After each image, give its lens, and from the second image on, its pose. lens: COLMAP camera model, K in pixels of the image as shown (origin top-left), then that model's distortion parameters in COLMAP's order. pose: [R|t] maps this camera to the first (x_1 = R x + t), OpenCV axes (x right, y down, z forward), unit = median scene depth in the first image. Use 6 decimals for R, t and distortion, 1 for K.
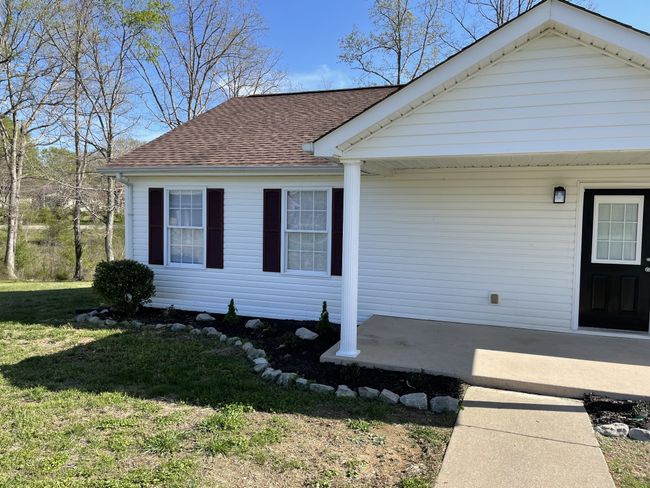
lens RADIAL K [[490.3, 0, 325.0], [0, 490.3, 244.0], [0, 0, 1]] dist [0.094728, -0.123077]
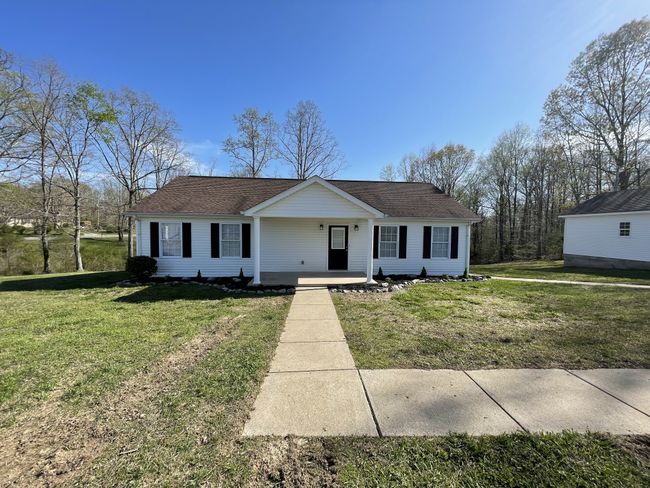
lens RADIAL K [[261.5, 0, 324.4], [0, 261.5, 242.5], [0, 0, 1]] dist [-0.003651, -0.000308]
pose [[0.911219, -0.025278, 0.411145, -0.176626], [0.027174, 0.999630, 0.001232, -0.005926], [-0.411024, 0.010050, 0.911569, -0.468712]]
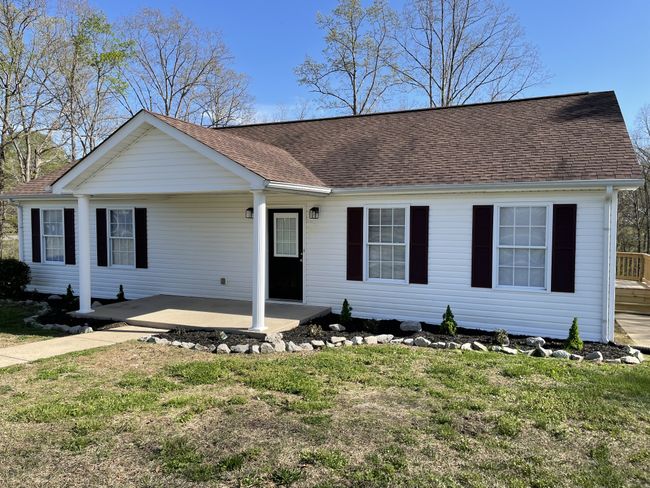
lens RADIAL K [[490.3, 0, 325.0], [0, 490.3, 244.0], [0, 0, 1]] dist [0.094728, -0.123077]
pose [[0.997204, -0.010347, -0.074012, 0.785374], [0.009525, 0.999889, -0.011449, 0.017846], [0.074122, 0.010712, 0.997192, -0.487934]]
